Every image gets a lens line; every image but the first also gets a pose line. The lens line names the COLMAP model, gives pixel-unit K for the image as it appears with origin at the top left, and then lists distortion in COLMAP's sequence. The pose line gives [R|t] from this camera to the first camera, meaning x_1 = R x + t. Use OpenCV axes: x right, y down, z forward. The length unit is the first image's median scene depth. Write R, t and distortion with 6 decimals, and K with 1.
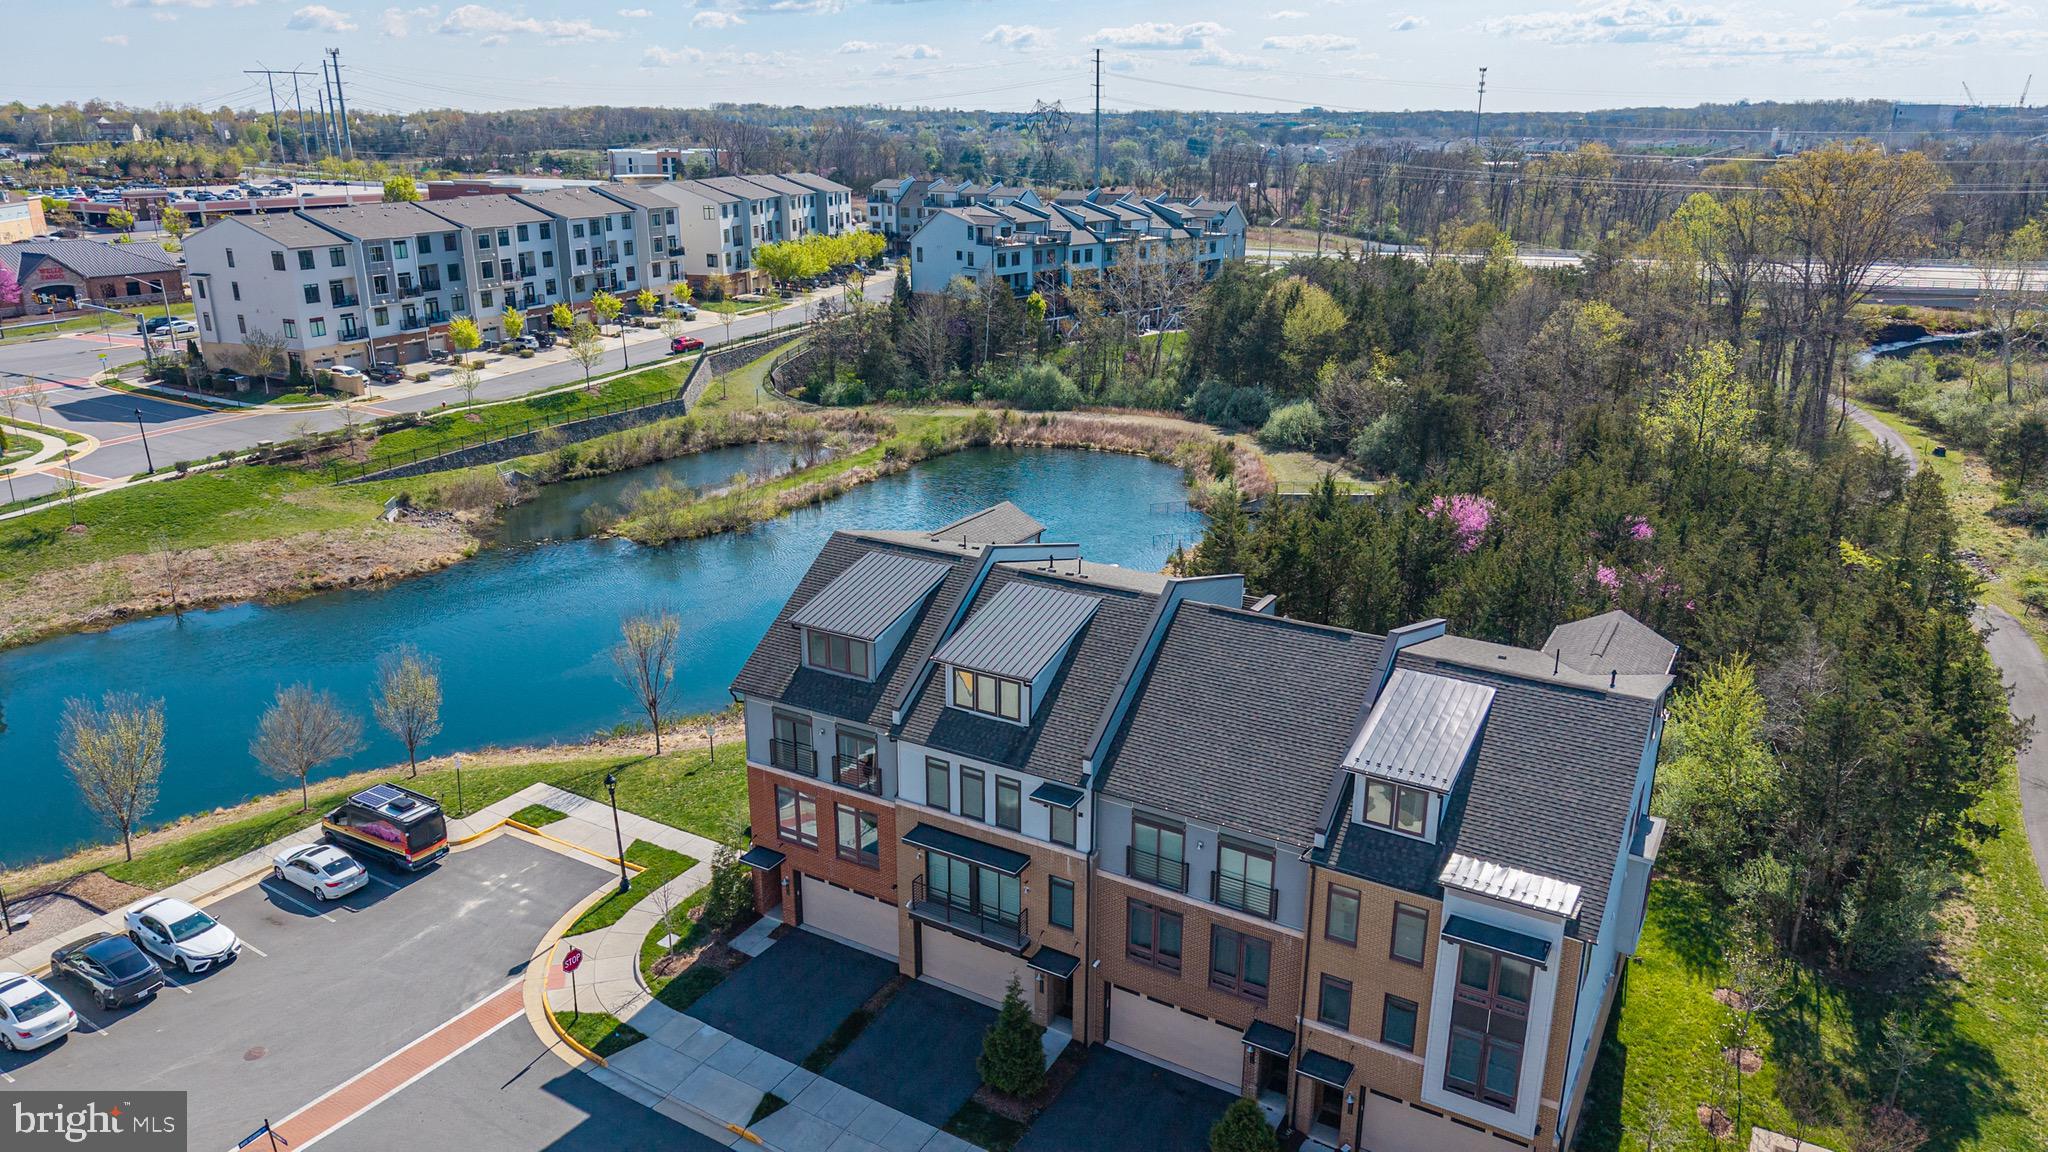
lens RADIAL K [[1384.6, 0, 1024.0], [0, 1384.6, 576.0], [0, 0, 1]] dist [0.003559, 0.000453]
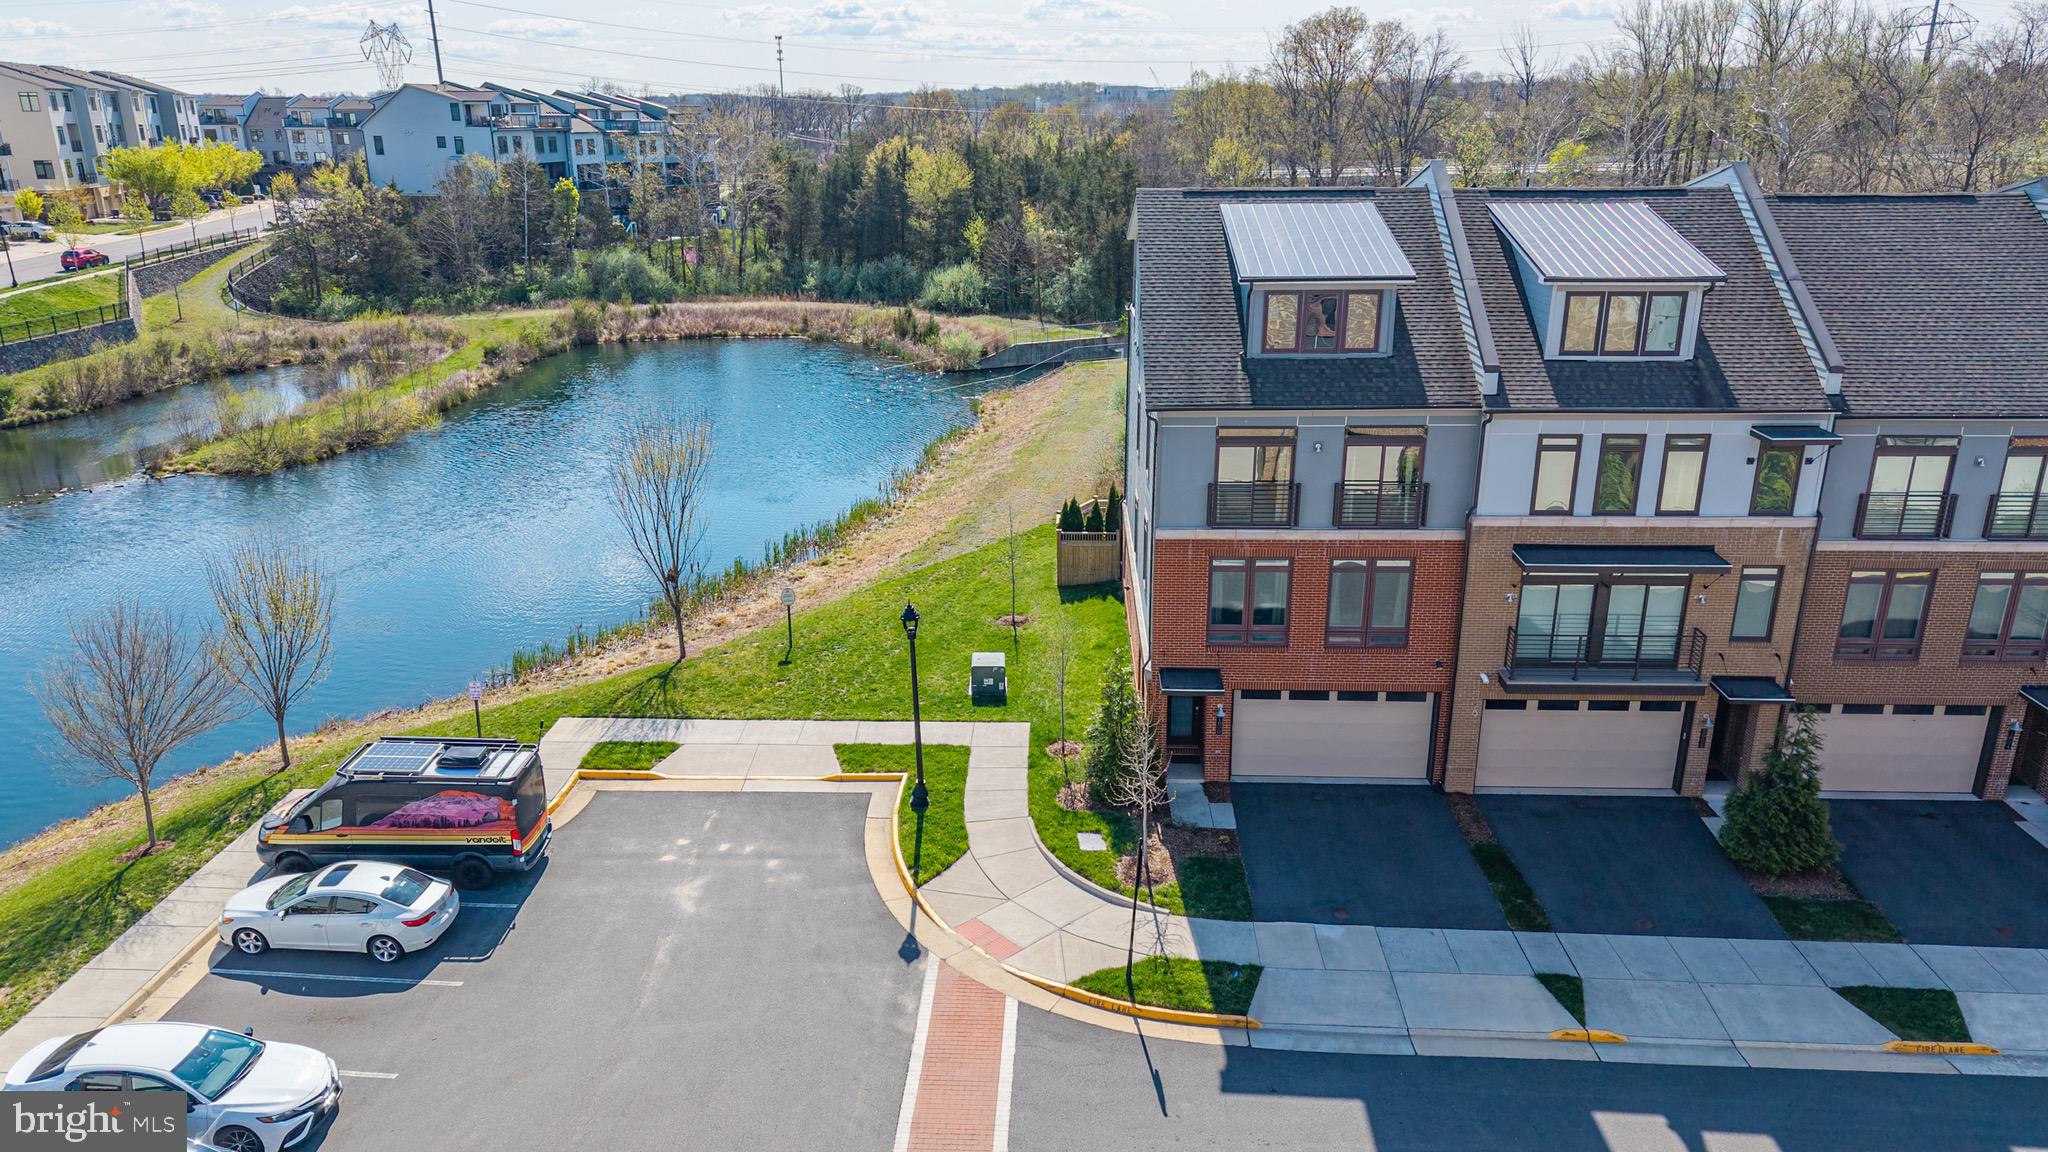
lens RADIAL K [[1396.5, 0, 1024.0], [0, 1396.5, 576.0], [0, 0, 1]] dist [0.001857, -0.002394]
pose [[0.875165, -0.156779, 0.457718, -0.253230], [0.155326, 0.987008, 0.041087, 0.055019], [-0.458213, 0.035138, 0.888148, 0.218141]]
